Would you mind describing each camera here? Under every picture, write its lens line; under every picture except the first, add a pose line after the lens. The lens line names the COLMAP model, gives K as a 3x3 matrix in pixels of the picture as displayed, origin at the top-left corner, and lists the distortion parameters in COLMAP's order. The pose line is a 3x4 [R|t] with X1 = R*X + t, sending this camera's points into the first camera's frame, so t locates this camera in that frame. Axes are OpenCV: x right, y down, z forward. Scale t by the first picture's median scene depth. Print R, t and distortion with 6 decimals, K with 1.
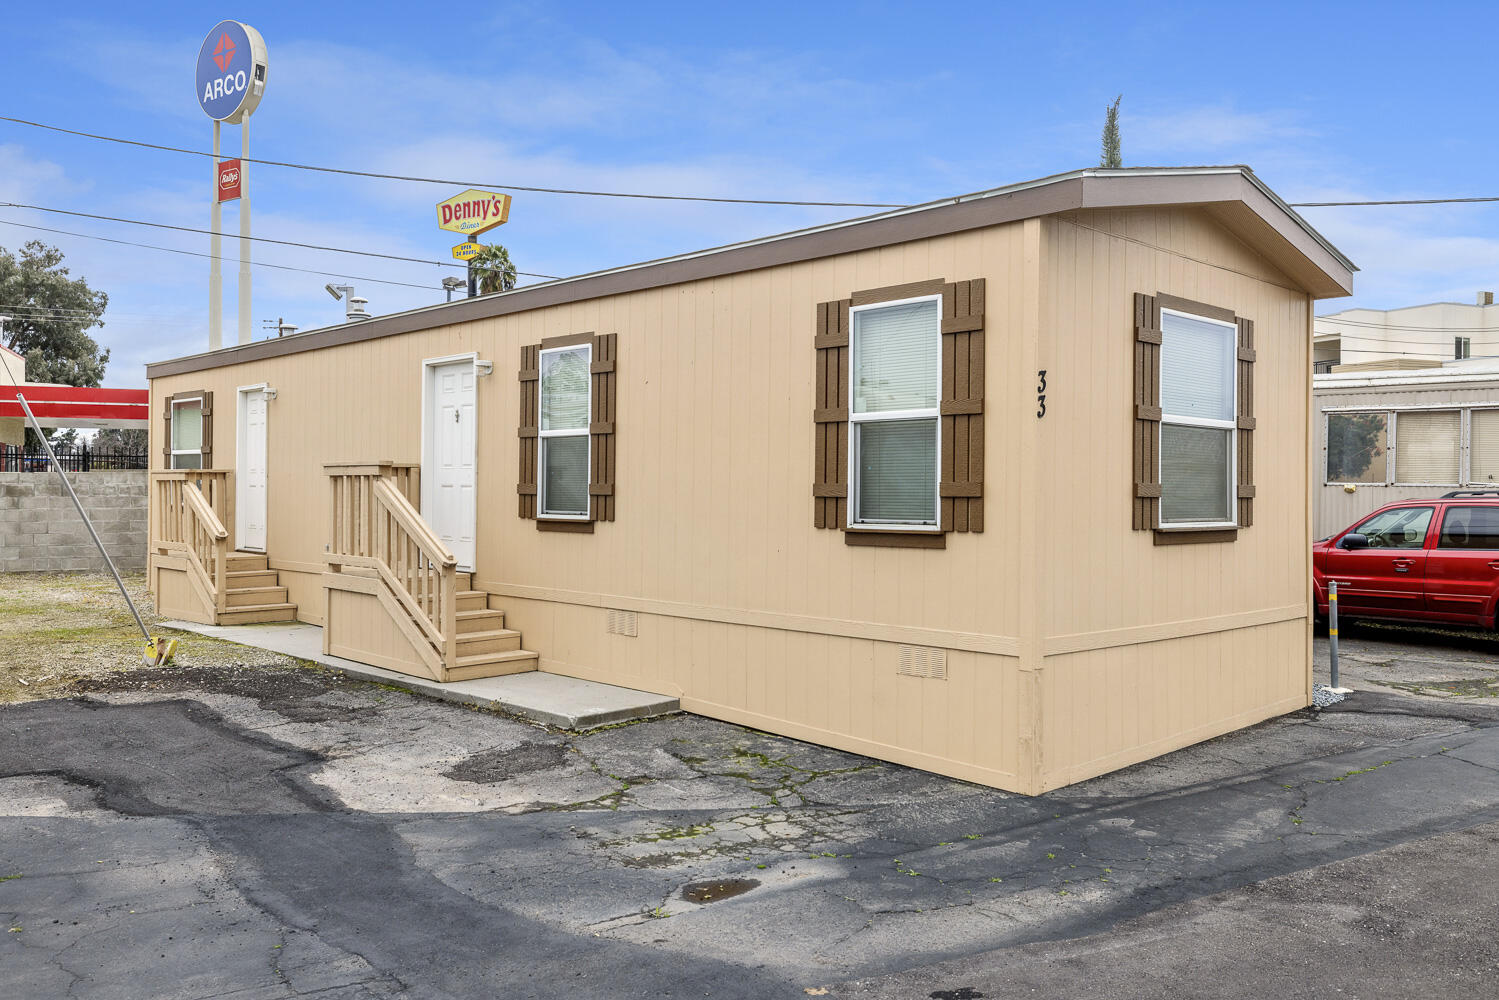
lens RADIAL K [[709.4, 0, 736.3], [0, 709.4, 472.0], [0, 0, 1]] dist [0.003915, 0.000145]
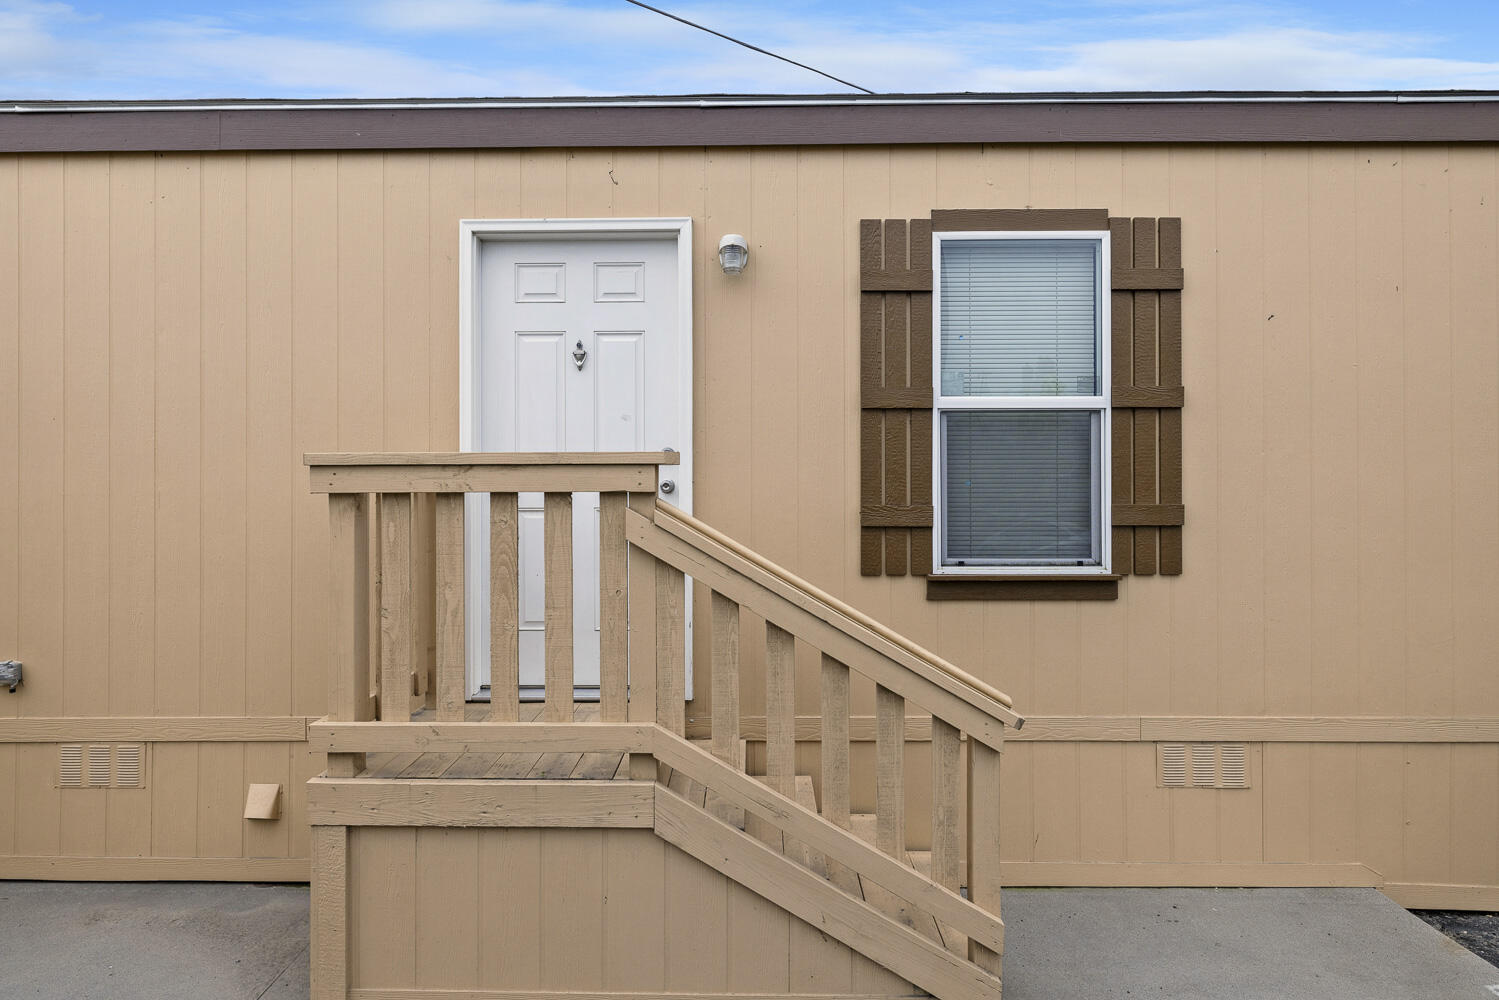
lens RADIAL K [[1028.9, 0, 750.1], [0, 1028.9, 492.2], [0, 0, 1]] dist [-0.008443, 0.000992]
pose [[0.859909, 0.006262, 0.510409, -0.521161], [-0.006956, 0.999976, -0.000549, 0.006202], [-0.510400, -0.003078, 0.859931, 0.316046]]
